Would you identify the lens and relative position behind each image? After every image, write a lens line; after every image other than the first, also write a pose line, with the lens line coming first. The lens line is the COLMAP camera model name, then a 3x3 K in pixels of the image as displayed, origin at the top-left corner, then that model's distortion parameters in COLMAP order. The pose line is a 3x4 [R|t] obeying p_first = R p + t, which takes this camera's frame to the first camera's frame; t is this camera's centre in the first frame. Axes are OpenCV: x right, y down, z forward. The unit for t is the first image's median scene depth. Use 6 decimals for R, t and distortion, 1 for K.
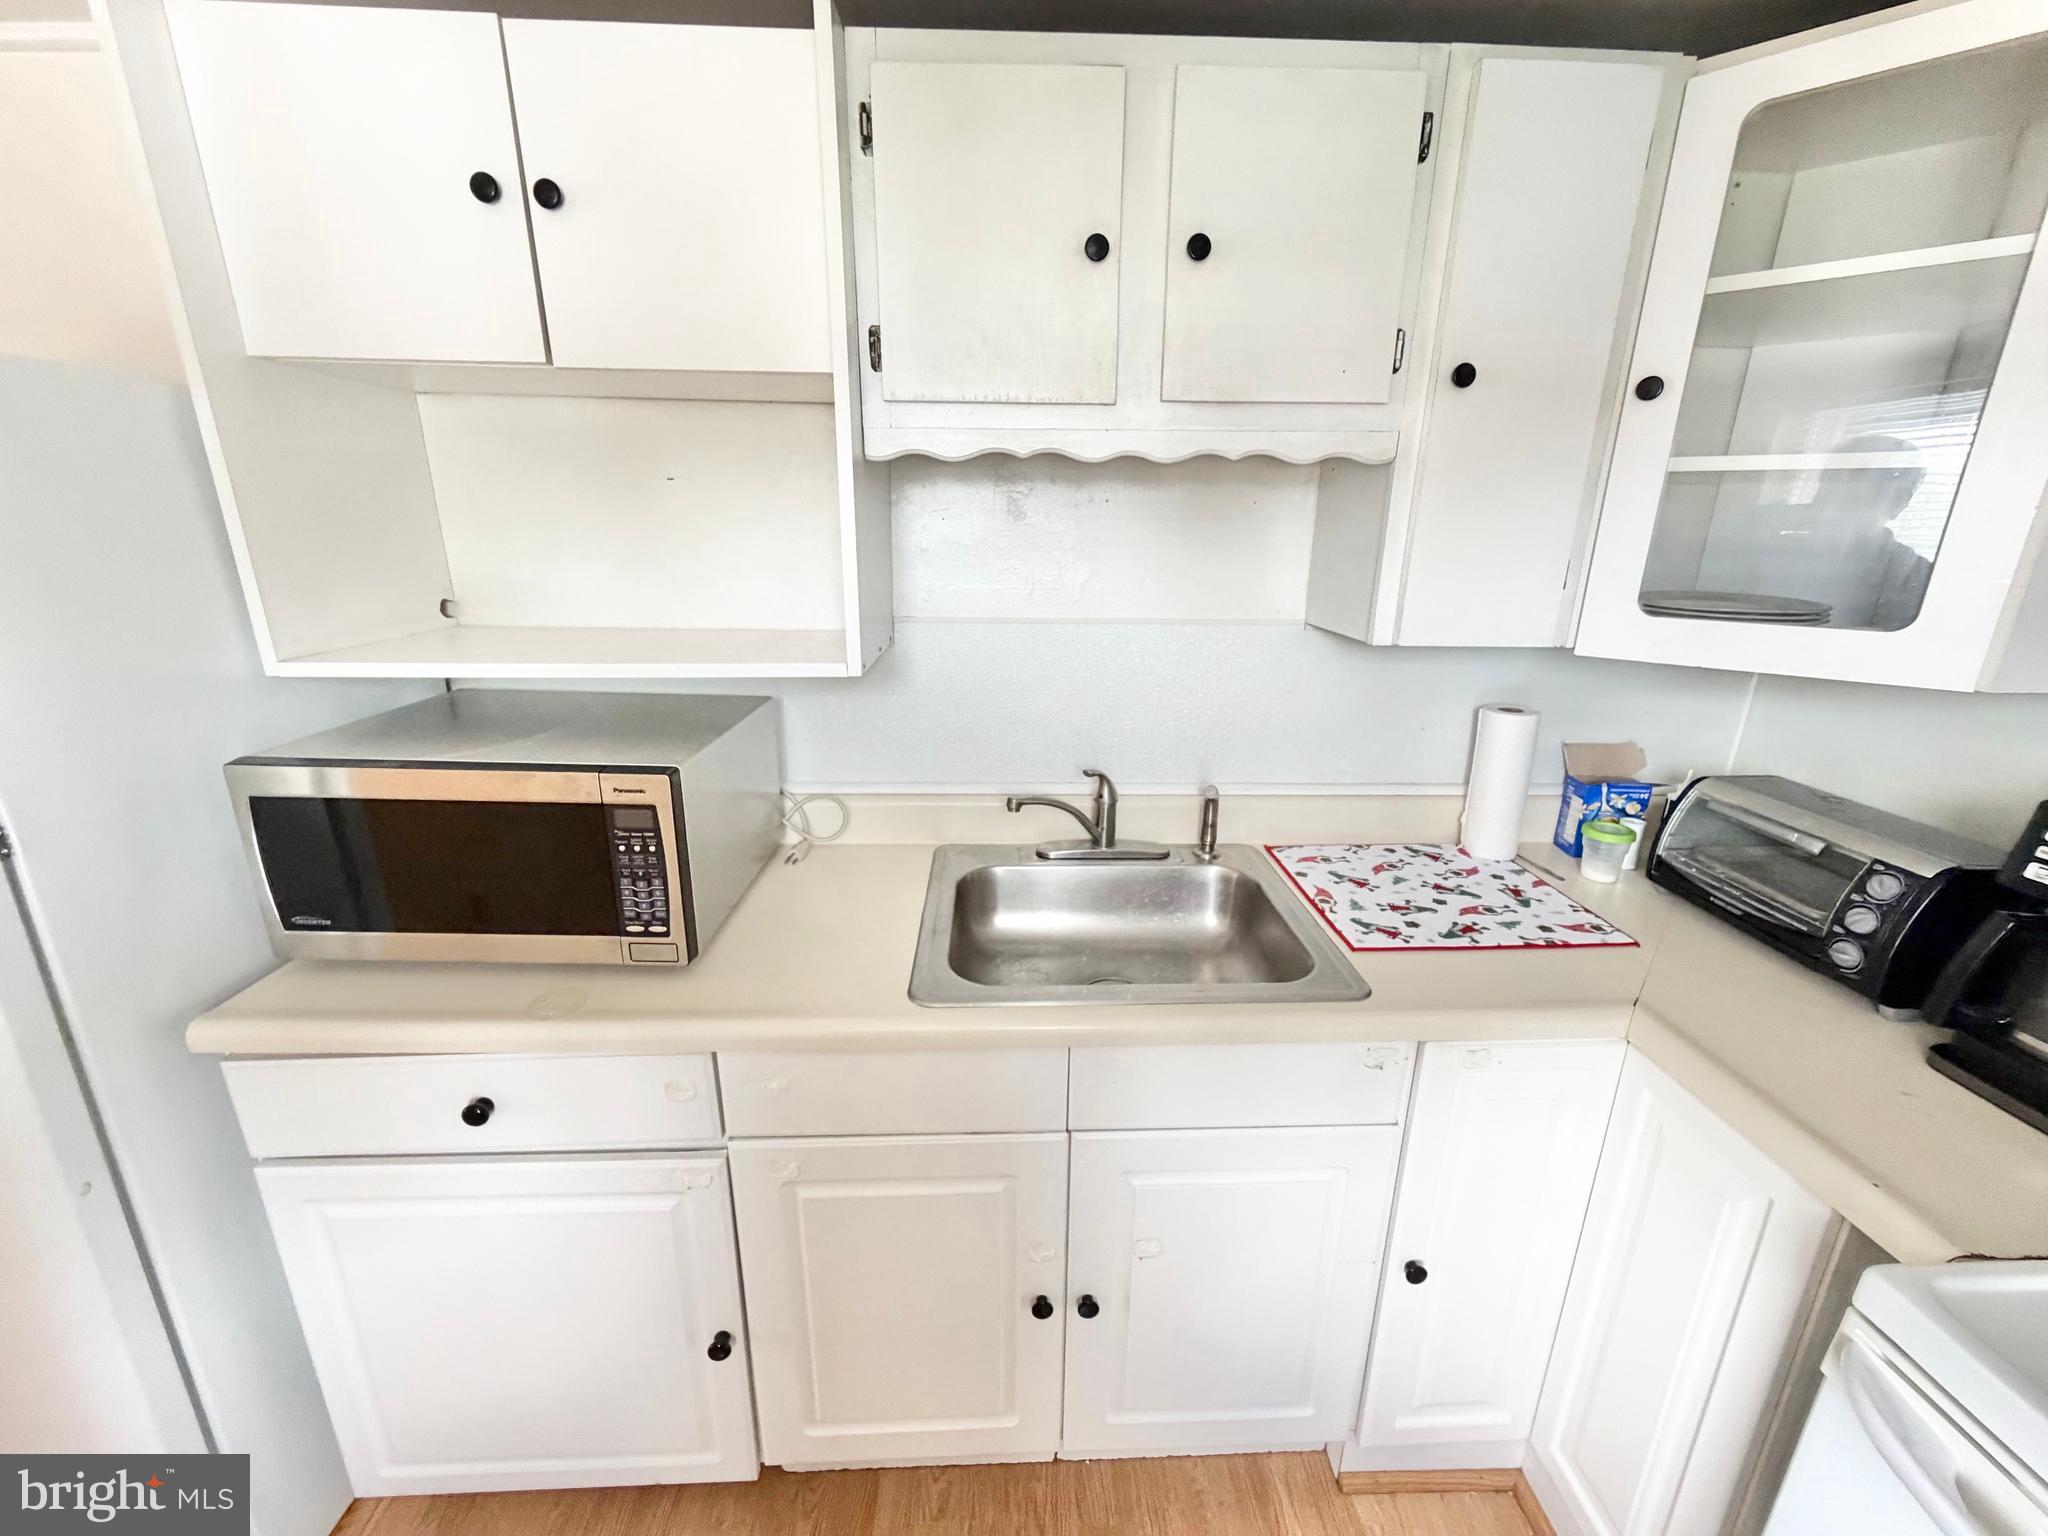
lens RADIAL K [[812.2, 0, 1023.8], [0, 812.2, 764.2], [0, 0, 1]] dist [-0.004712, -0.000296]
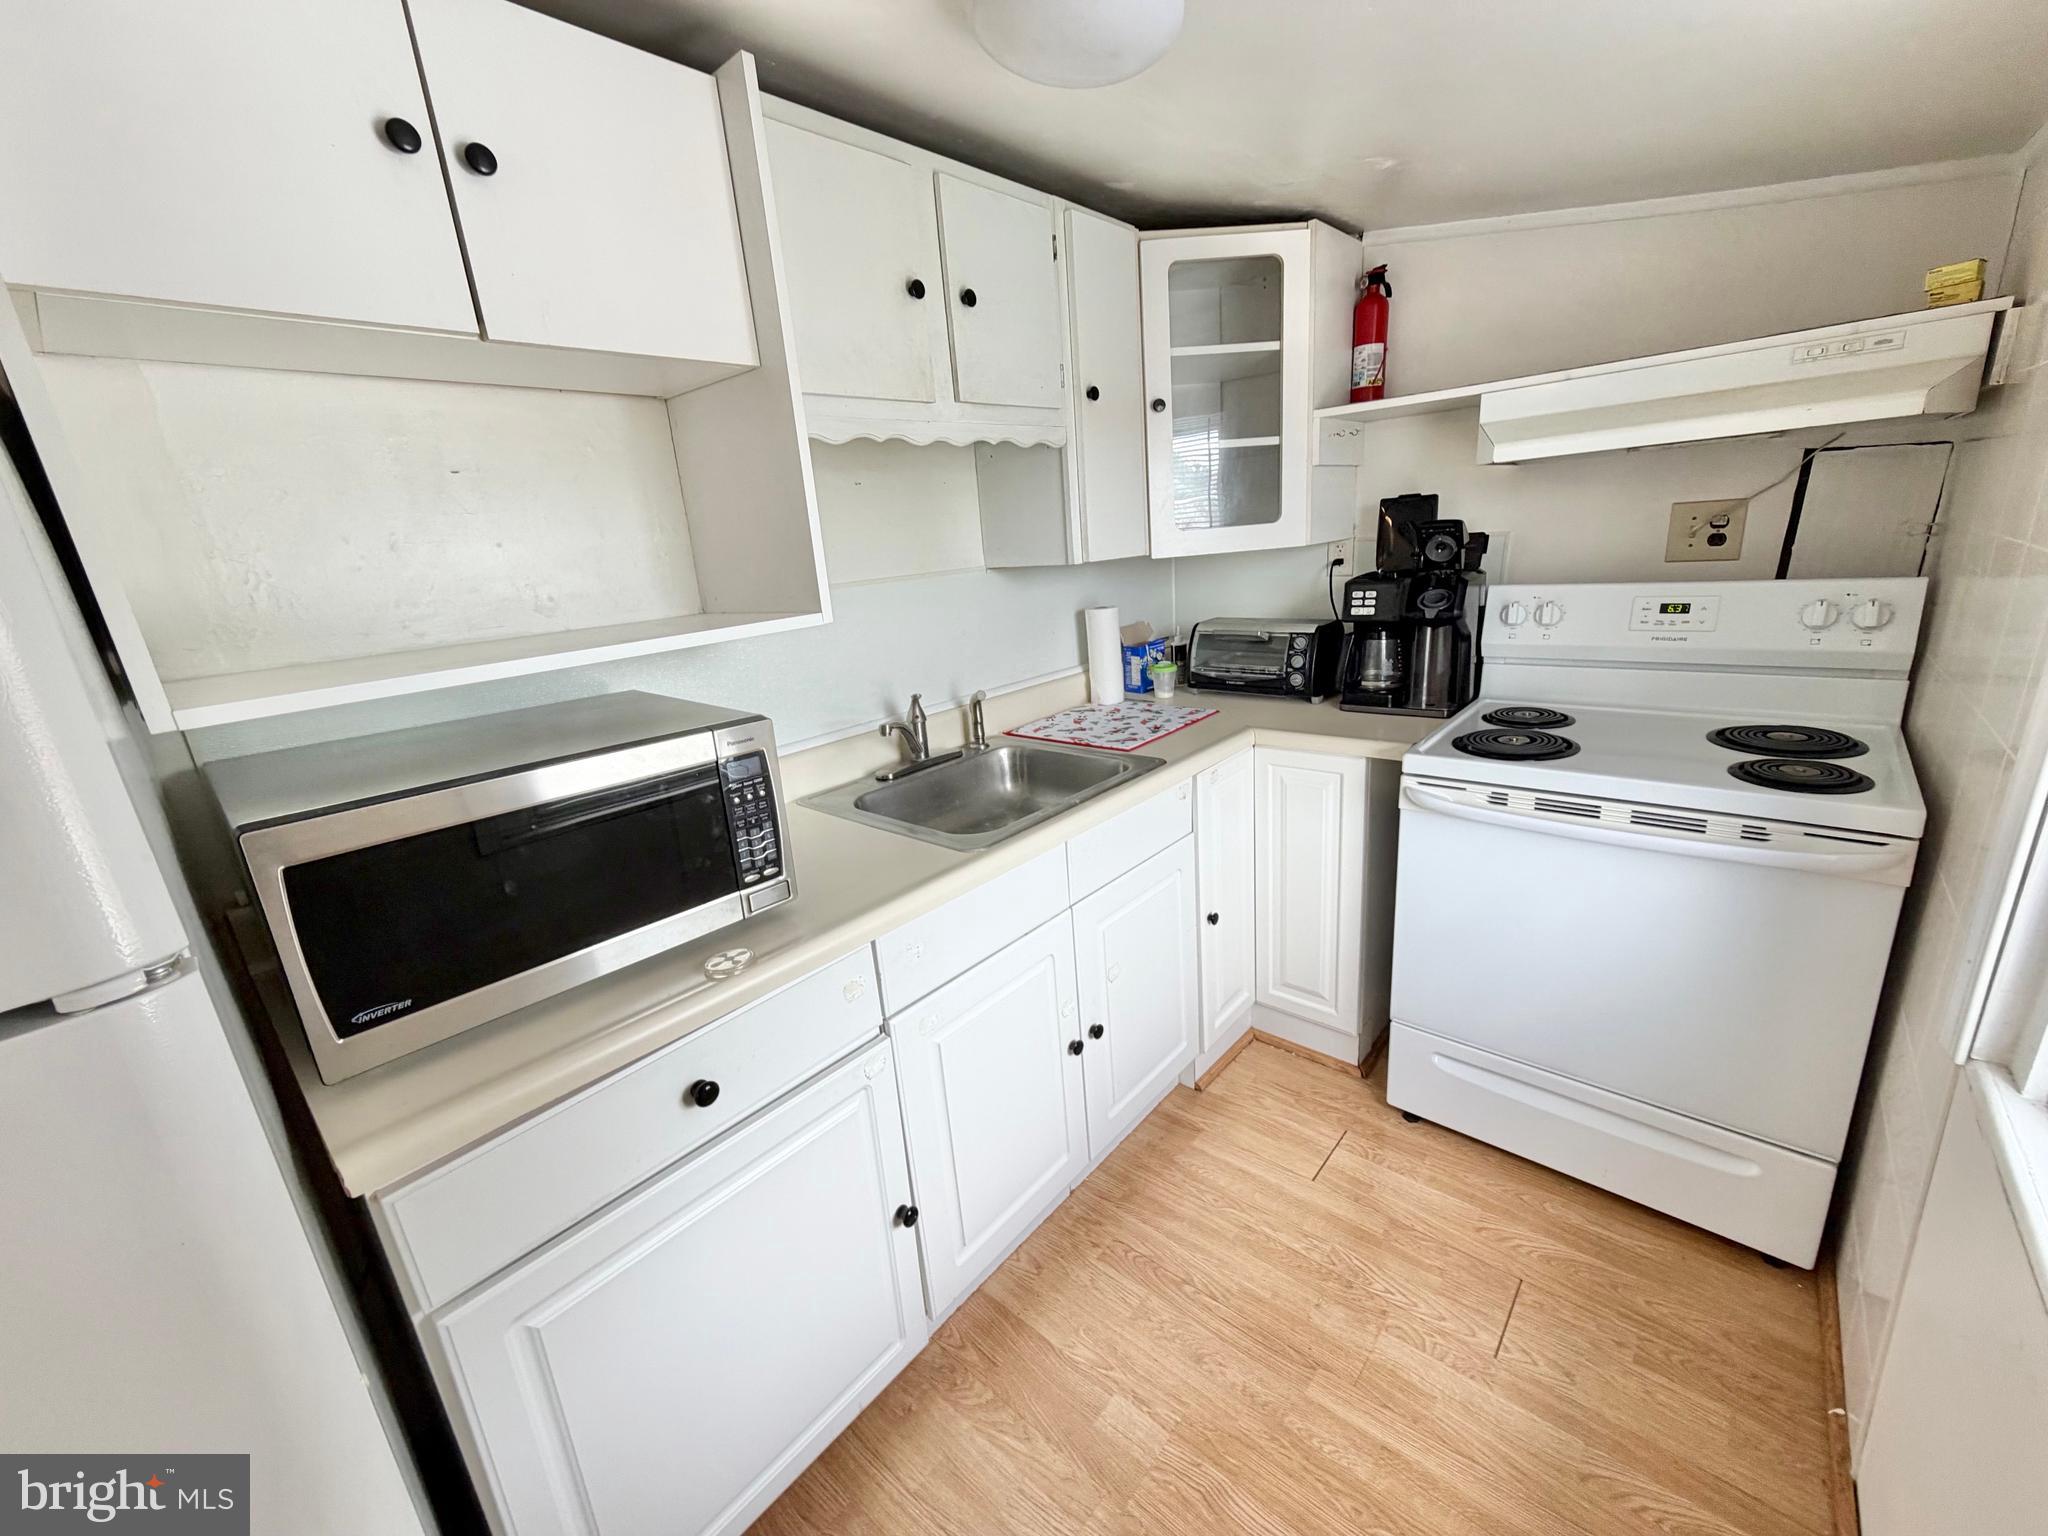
lens RADIAL K [[812.2, 0, 1016.8], [0, 812.2, 766.0], [0, 0, 1]] dist [-0.004712, -0.000296]
pose [[0.693238, -0.261451, 0.671613, -0.904202], [0.284709, 0.955430, 0.078061, 0.078673], [-0.662089, 0.137099, 0.736778, -0.022249]]
